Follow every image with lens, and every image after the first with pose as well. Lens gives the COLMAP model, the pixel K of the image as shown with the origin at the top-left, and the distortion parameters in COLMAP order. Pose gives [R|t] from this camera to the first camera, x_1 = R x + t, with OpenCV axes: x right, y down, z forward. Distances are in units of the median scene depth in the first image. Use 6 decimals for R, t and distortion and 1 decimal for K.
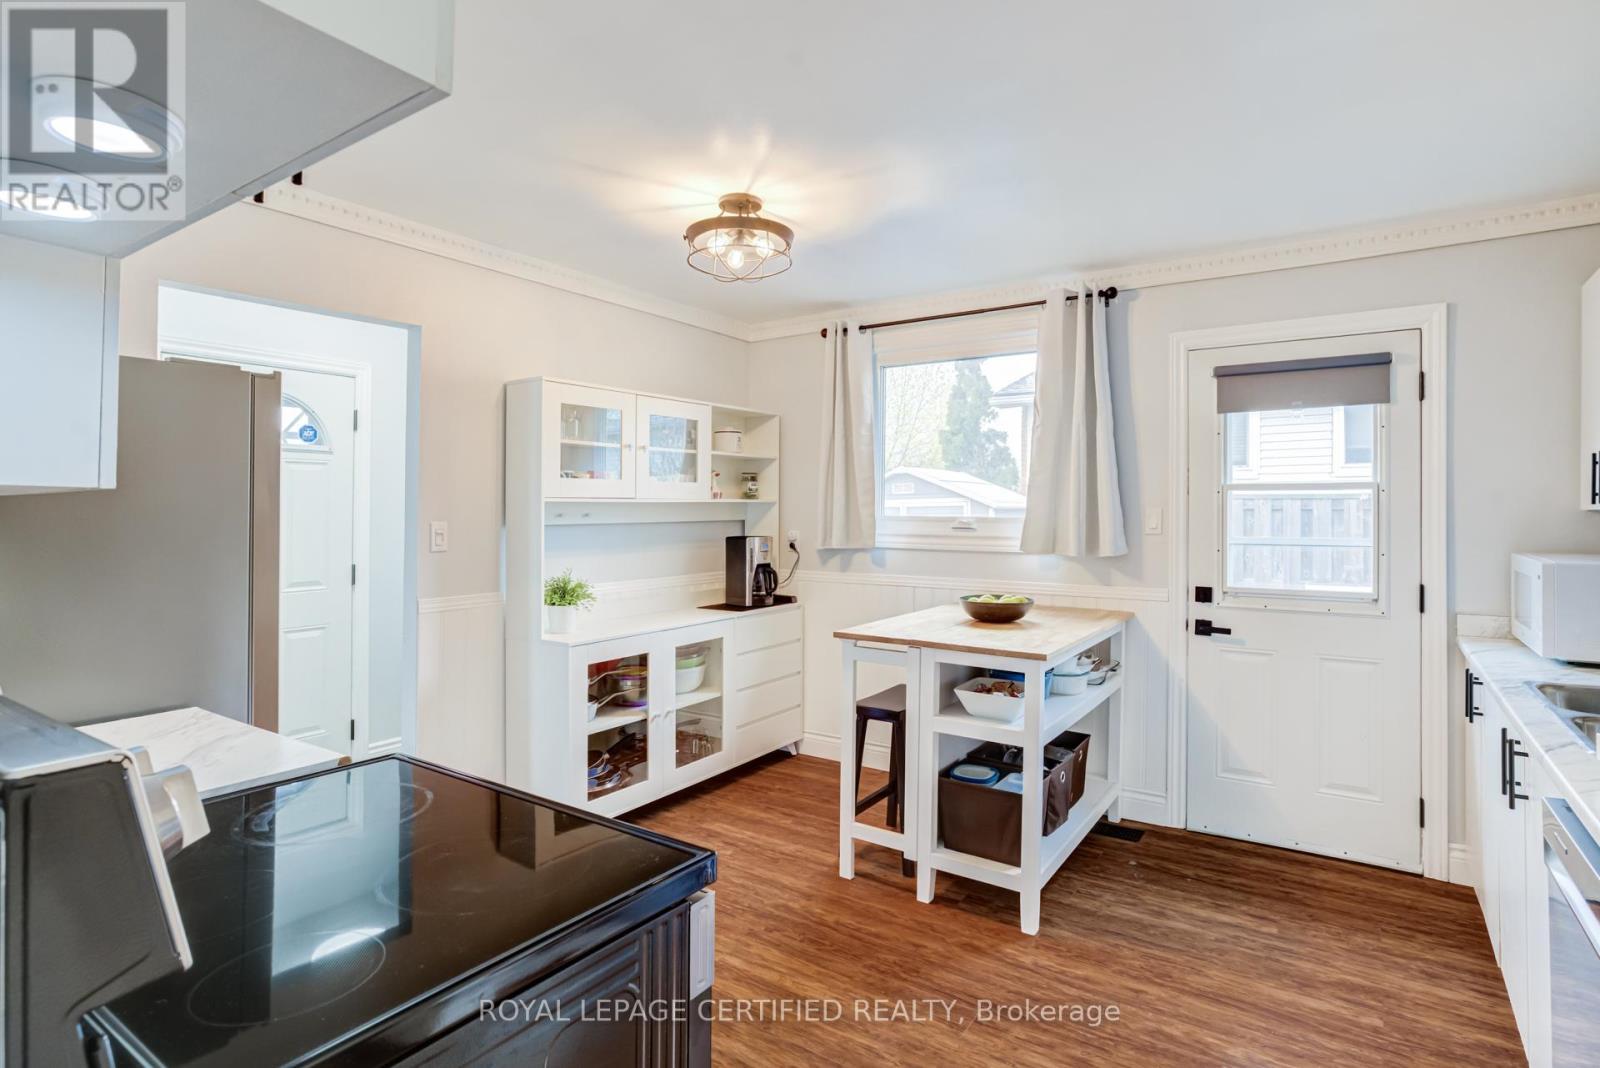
lens RADIAL K [[803.6, 0, 793.9], [0, 803.6, 490.1], [0, 0, 1]] dist [-0.003002, 0.001134]
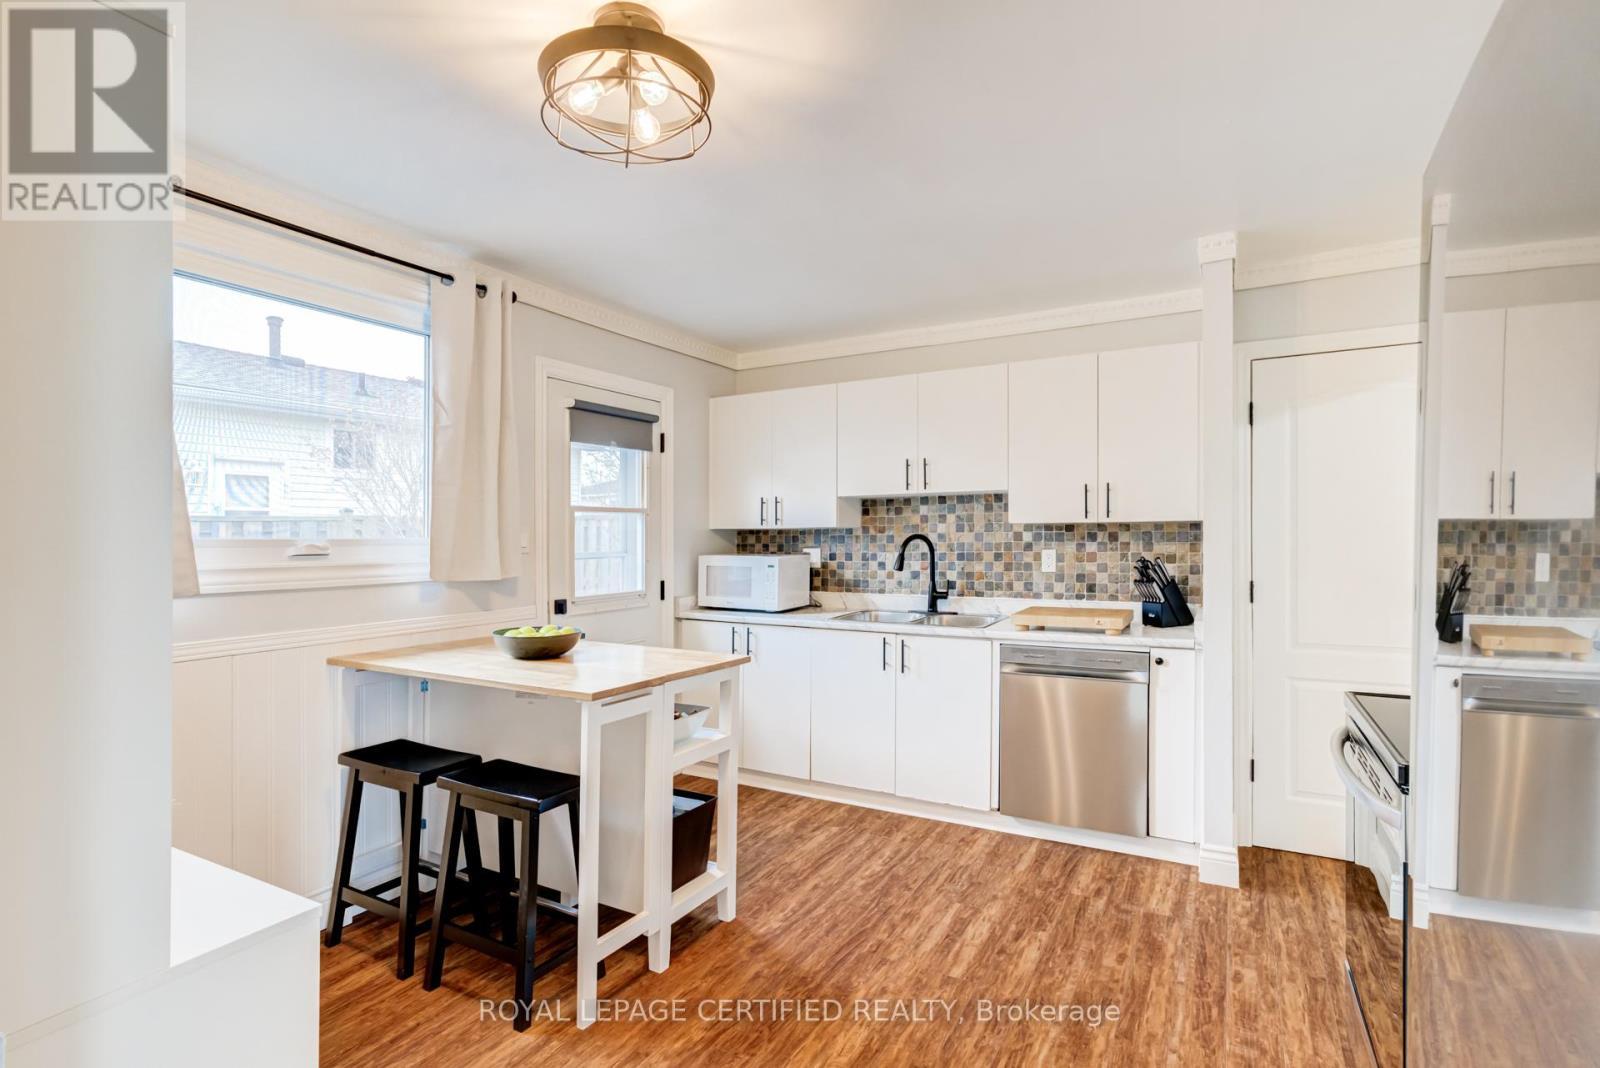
lens RADIAL K [[803.6, 0, 789.4], [0, 803.6, 539.7], [0, 0, 1]] dist [-0.003002, 0.001134]
pose [[-0.084045, -0.002808, 0.996458, -0.721242], [-0.013468, 0.999908, 0.001682, 0.040076], [-0.996371, -0.013278, -0.084075, 0.943558]]
